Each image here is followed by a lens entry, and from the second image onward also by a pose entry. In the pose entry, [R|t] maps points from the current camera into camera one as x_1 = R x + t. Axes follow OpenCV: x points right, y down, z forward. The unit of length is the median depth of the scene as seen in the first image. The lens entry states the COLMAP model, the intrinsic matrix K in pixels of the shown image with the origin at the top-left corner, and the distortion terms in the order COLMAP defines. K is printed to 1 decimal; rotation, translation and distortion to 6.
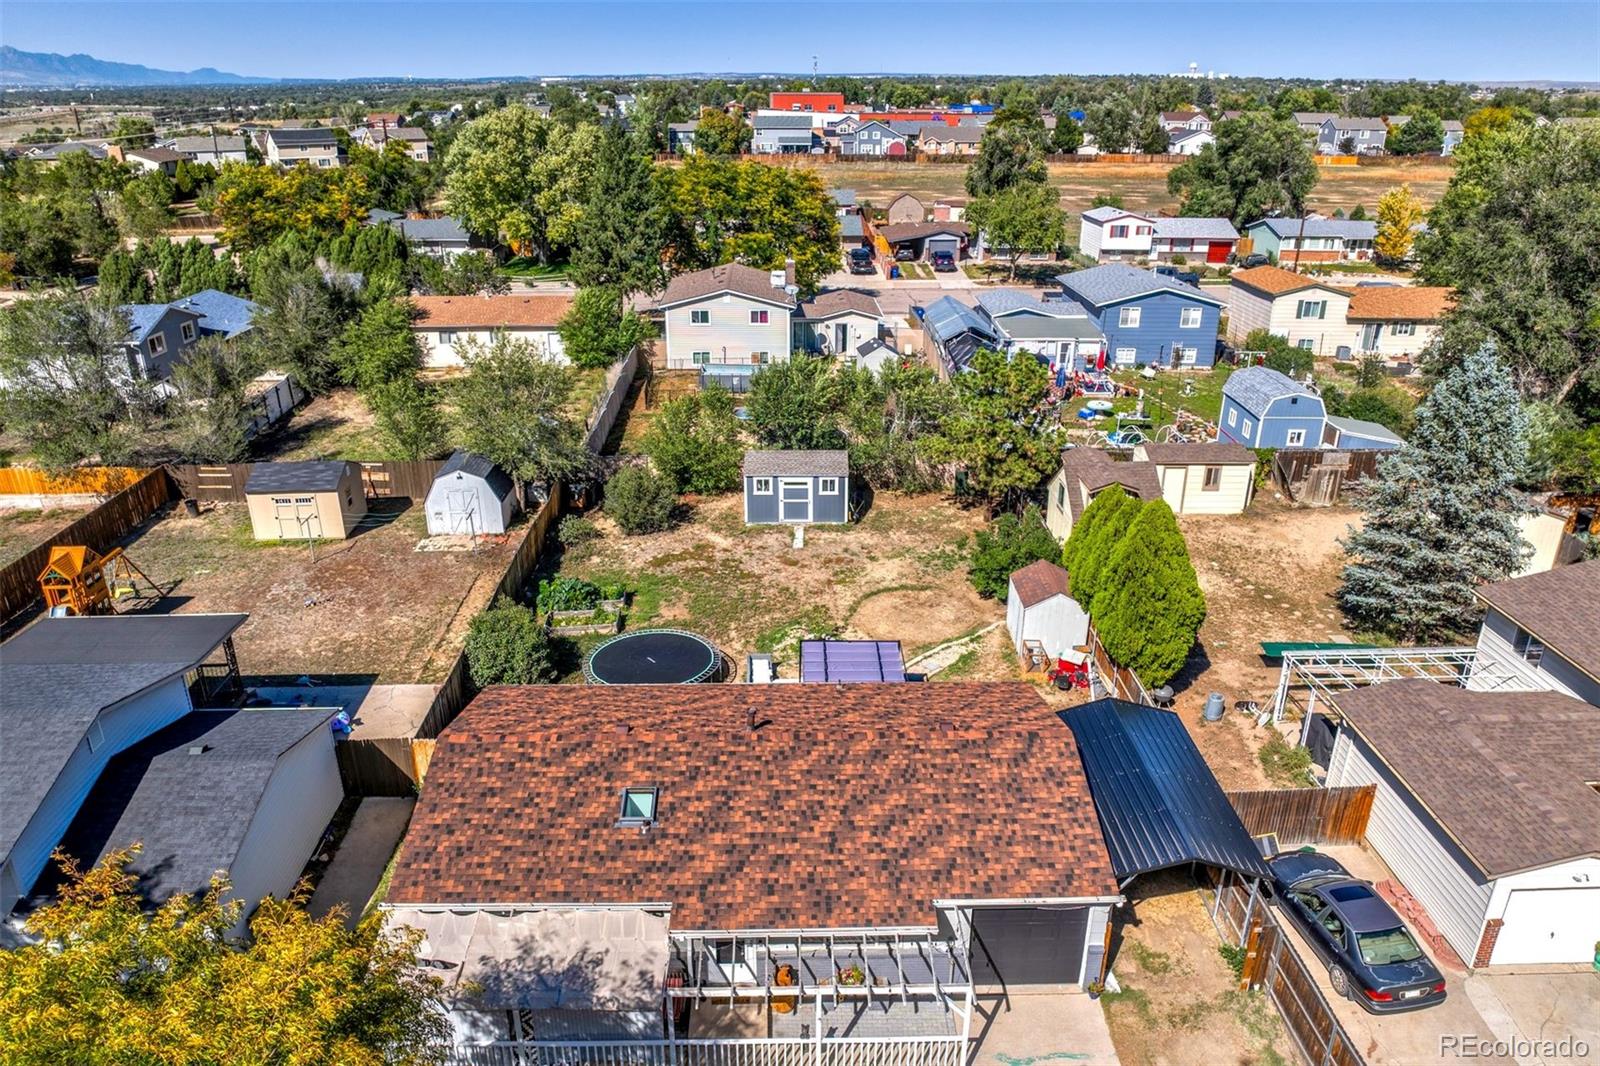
lens RADIAL K [[1128.1, 0, 796.7], [0, 1128.1, 579.5], [0, 0, 1]] dist [-0.001975, -0.138722]
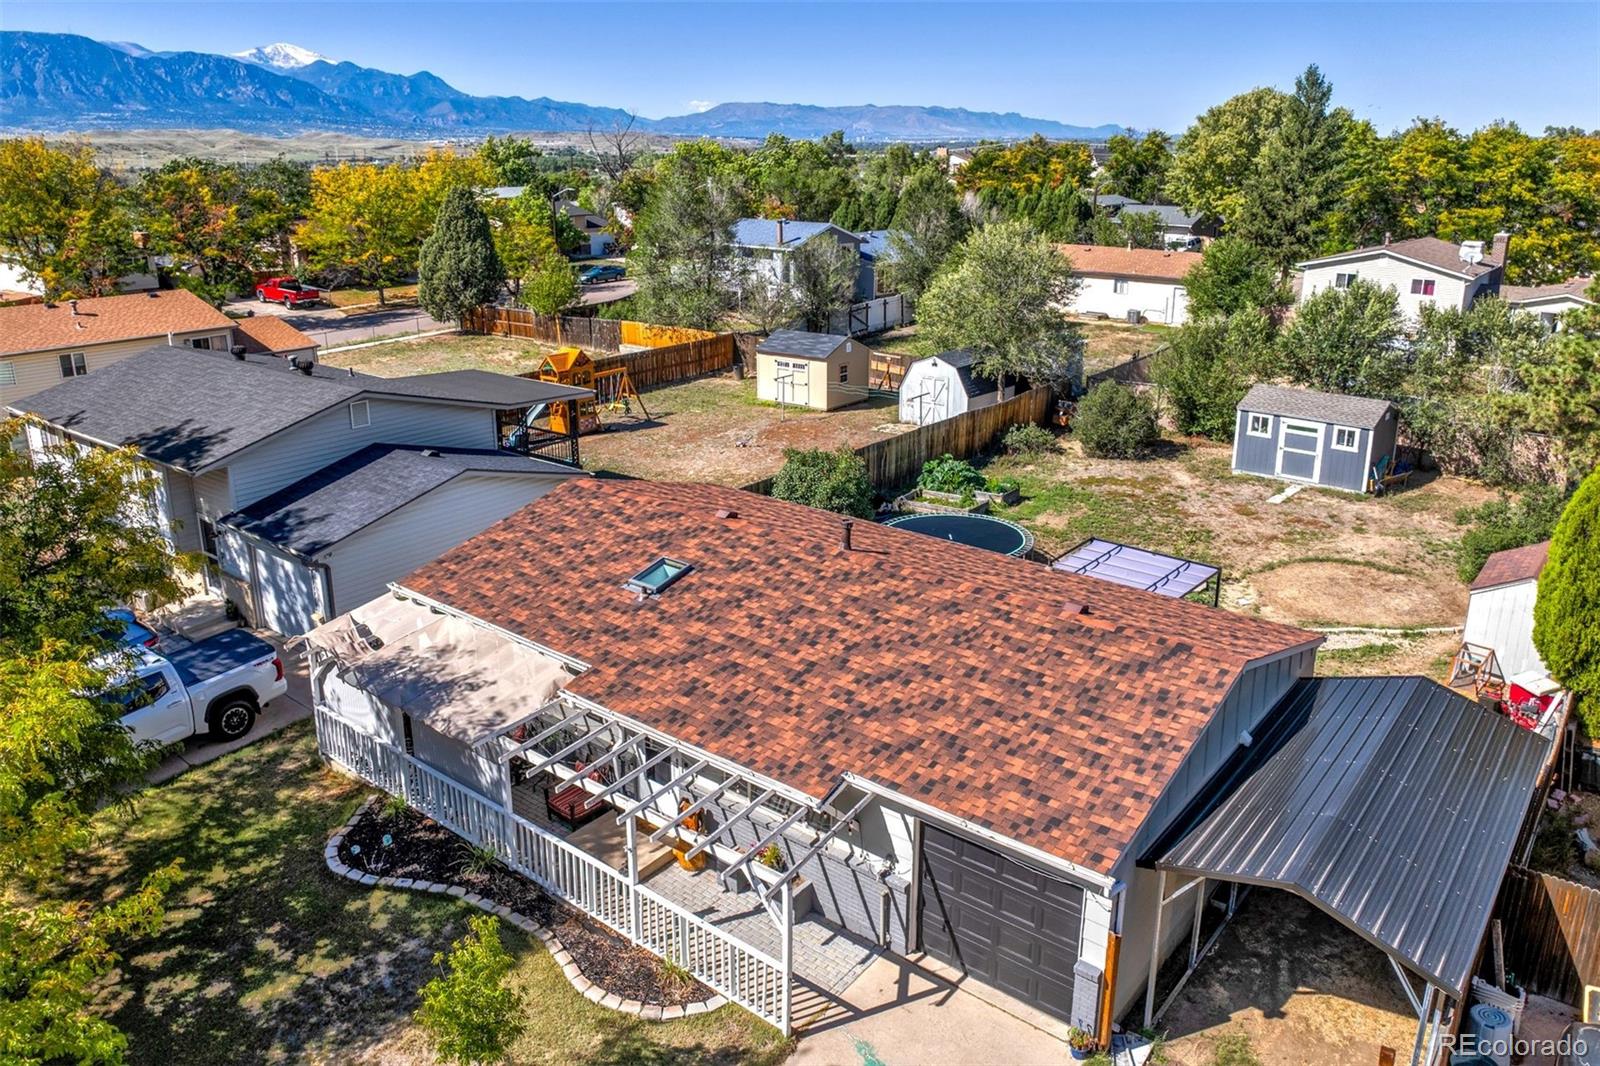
lens RADIAL K [[1155.3, 0, 799.9], [0, 1155.3, 480.5], [0, 0, 1]] dist [-0.036928, 0.001118]
pose [[0.764277, 0.182621, -0.618491, 0.232880], [-0.261025, 0.964594, -0.037737, 0.069897], [0.589701, 0.190283, 0.784885, 0.190357]]
